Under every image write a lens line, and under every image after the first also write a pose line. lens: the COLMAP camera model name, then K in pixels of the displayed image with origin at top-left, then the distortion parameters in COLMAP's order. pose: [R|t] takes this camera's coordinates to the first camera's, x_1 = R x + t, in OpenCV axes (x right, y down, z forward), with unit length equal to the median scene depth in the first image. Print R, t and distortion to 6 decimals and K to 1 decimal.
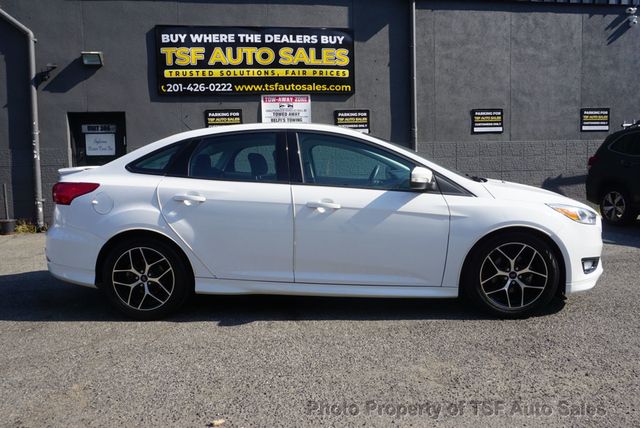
lens RADIAL K [[481.1, 0, 320.0], [0, 481.1, 214.0], [0, 0, 1]] dist [-0.011107, 0.002879]
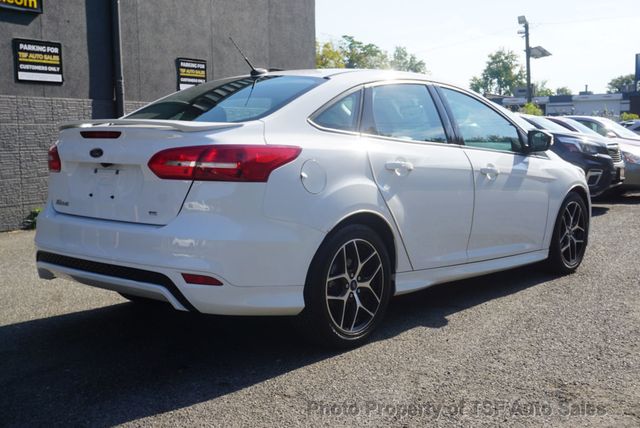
lens RADIAL K [[786.3, 0, 320.0], [0, 786.3, 214.0], [0, 0, 1]] dist [0.062658, -0.006093]
pose [[0.616806, -0.066103, 0.784335, -0.932583], [0.078472, 0.996667, 0.022288, 0.003078], [-0.783194, 0.047801, 0.619937, 0.246381]]
